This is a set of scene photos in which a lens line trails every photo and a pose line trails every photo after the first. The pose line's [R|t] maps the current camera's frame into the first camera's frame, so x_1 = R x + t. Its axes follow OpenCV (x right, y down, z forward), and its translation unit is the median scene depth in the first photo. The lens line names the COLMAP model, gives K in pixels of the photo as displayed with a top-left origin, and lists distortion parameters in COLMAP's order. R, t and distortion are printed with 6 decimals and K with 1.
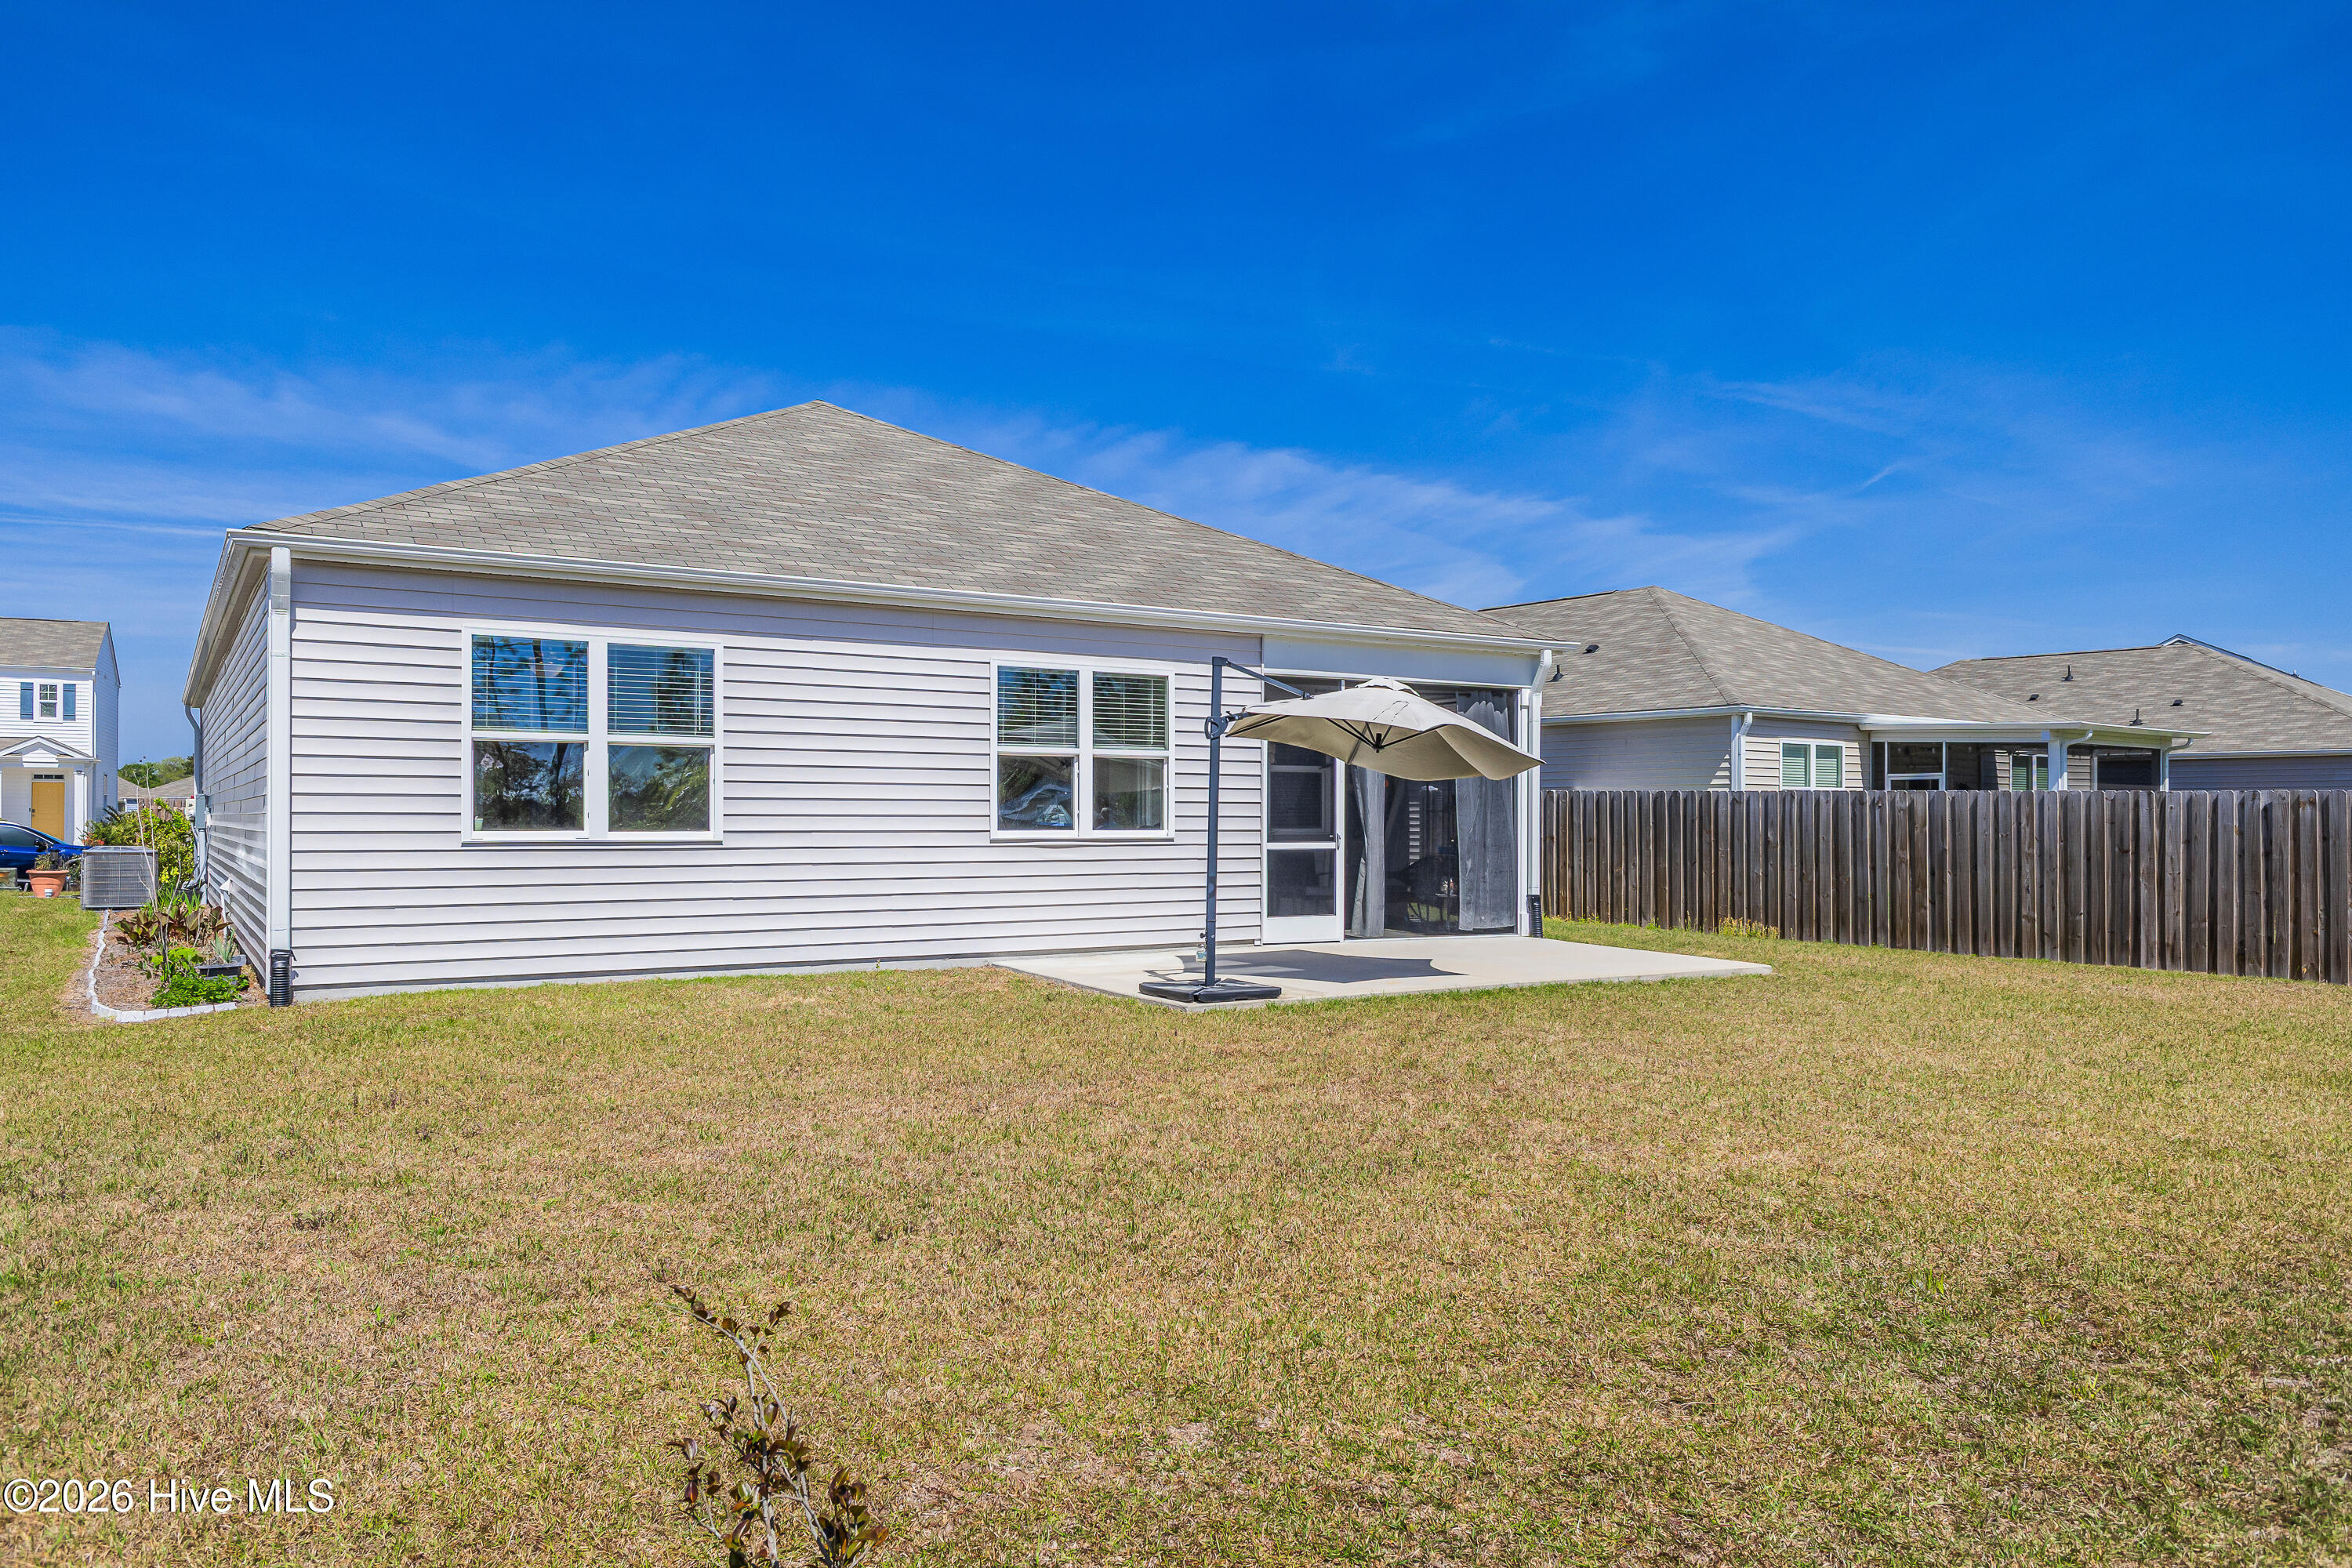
lens RADIAL K [[1627.8, 0, 1193.4], [0, 1627.8, 789.6], [0, 0, 1]] dist [0.017669, -0.016223]
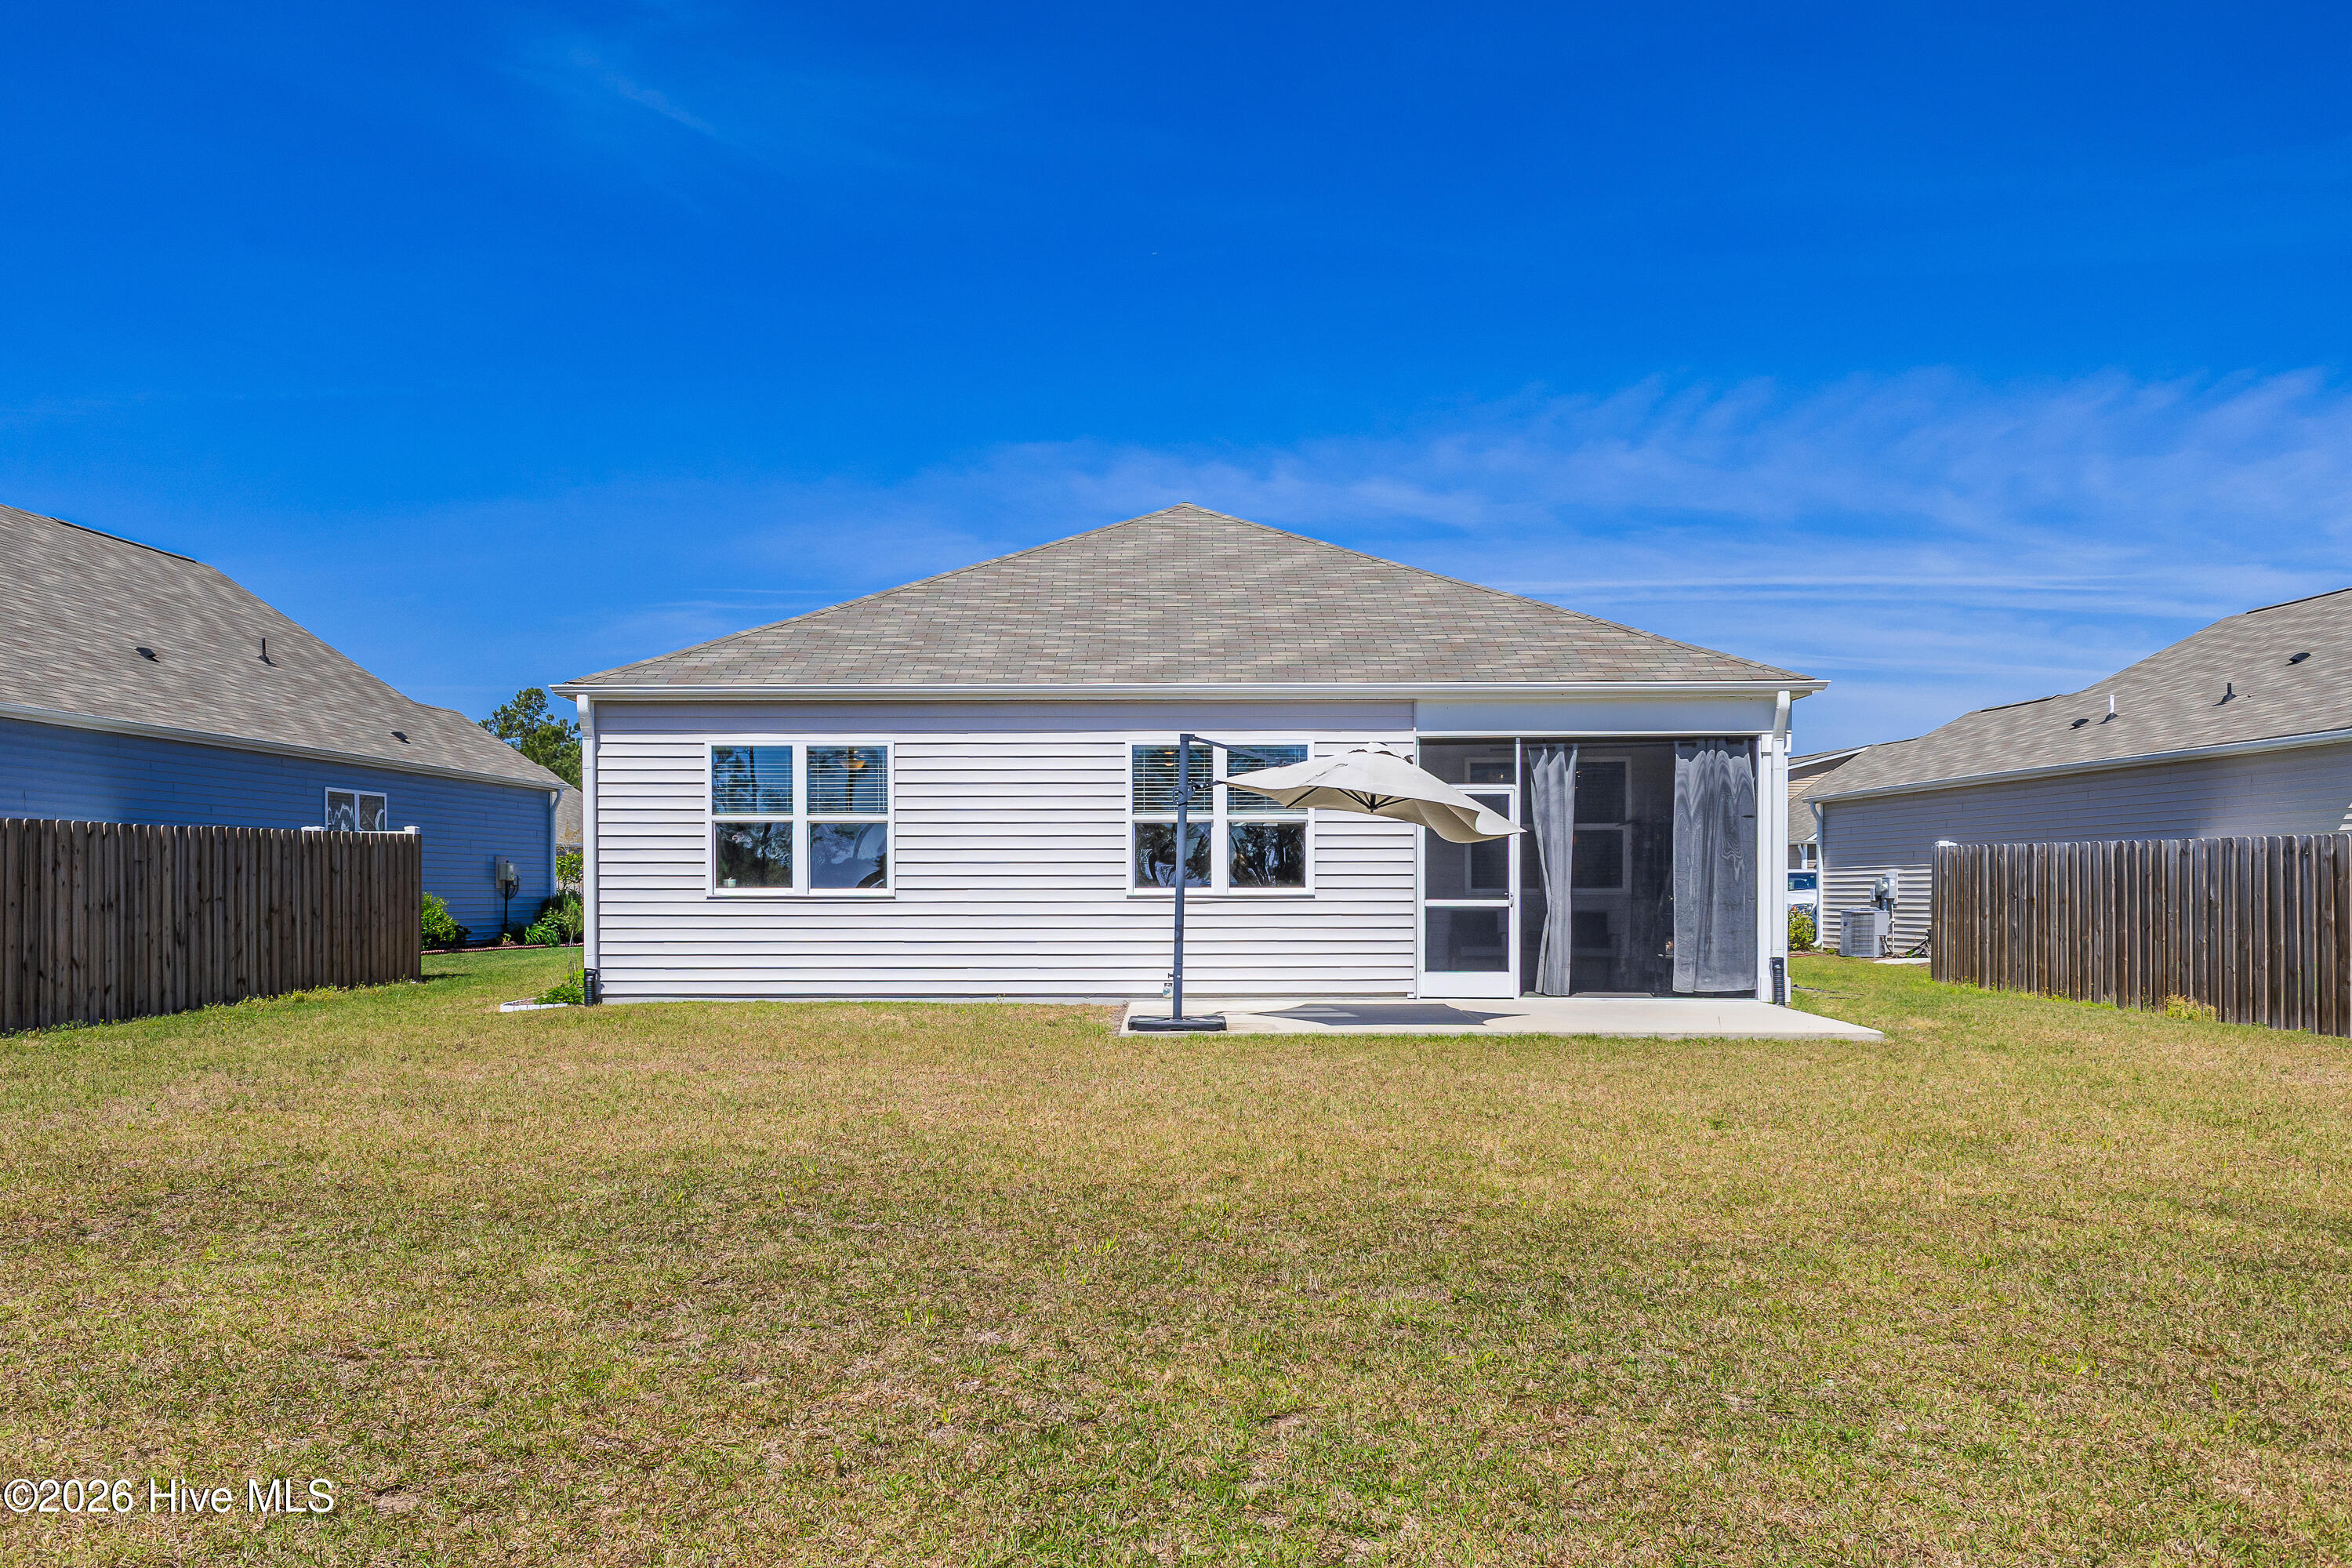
lens RADIAL K [[1844.9, 0, 1142.6], [0, 1844.9, 899.7], [0, 0, 1]] dist [0.034303, -0.025648]
pose [[0.834289, -0.002548, -0.551321, 0.567853], [0.014110, 0.999760, 0.016731, 0.011119], [0.551147, -0.021738, 0.834125, -0.082965]]
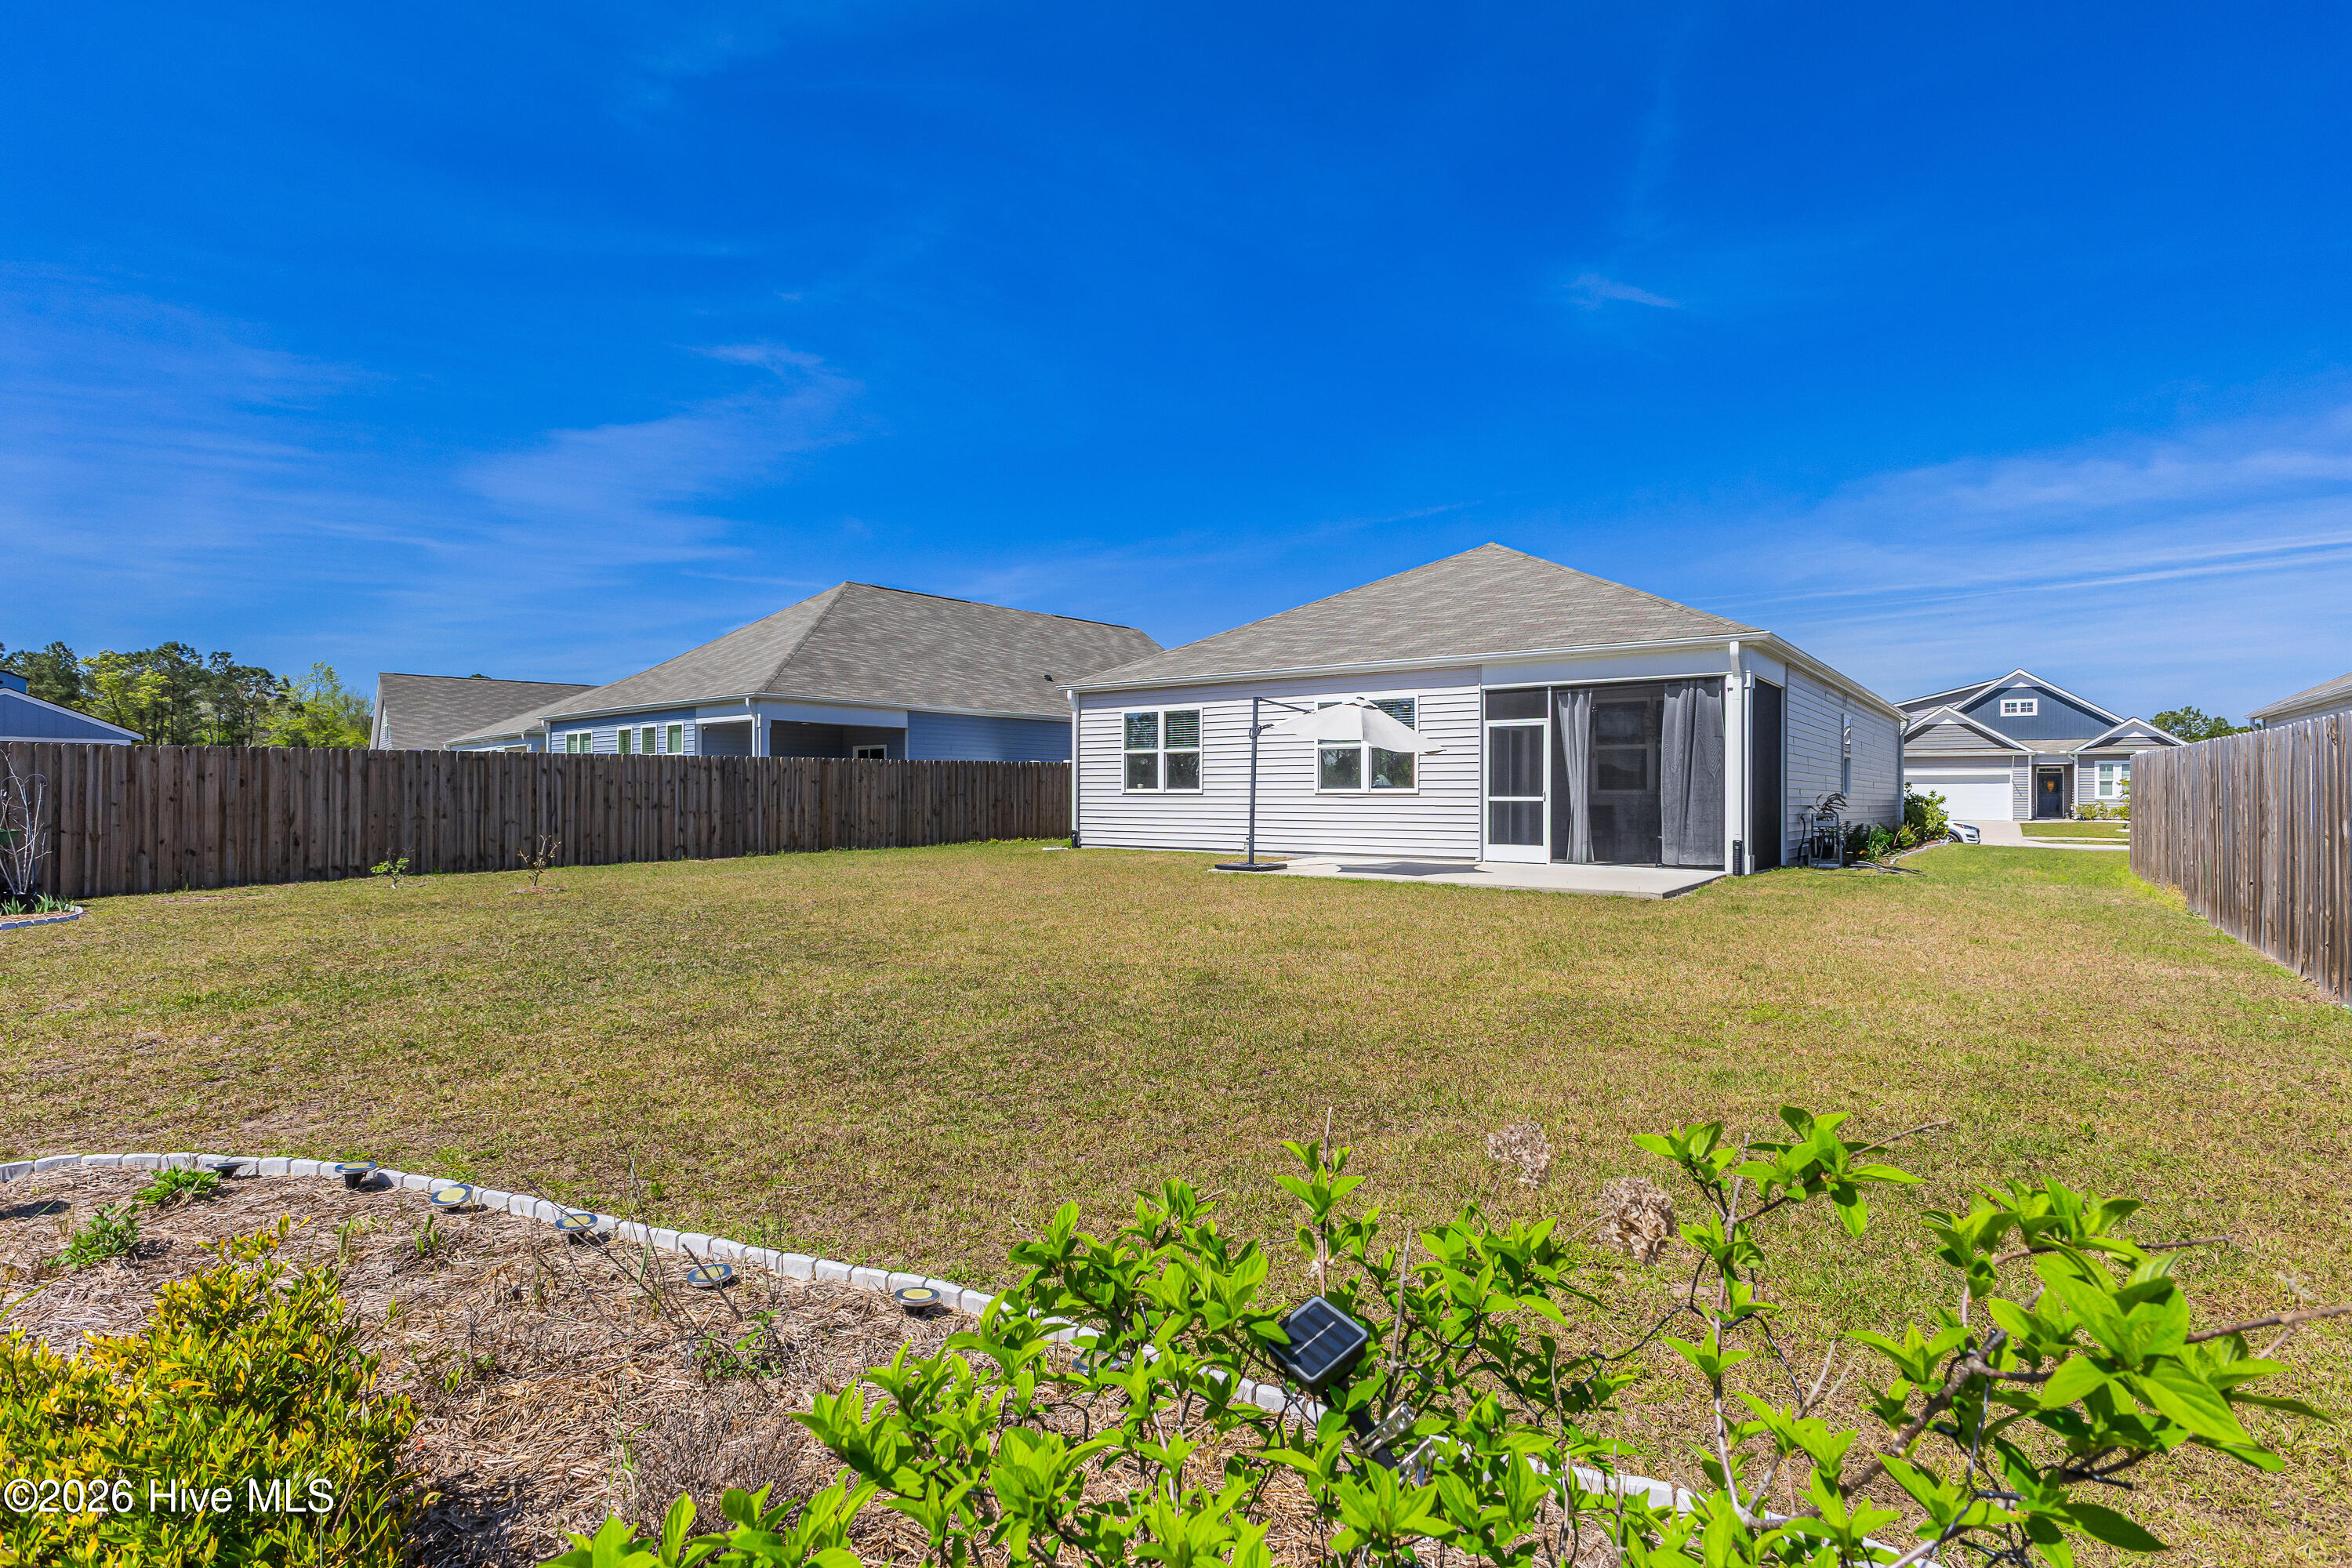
lens RADIAL K [[1137.9, 0, 1189.4], [0, 1137.9, 784.1], [0, 0, 1]] dist [0.006047, 0.001046]
pose [[0.349324, -0.012378, -0.936920, 1.017031], [0.015001, 0.999858, -0.007616, 0.026219], [0.936882, -0.011395, 0.349460, 0.361705]]
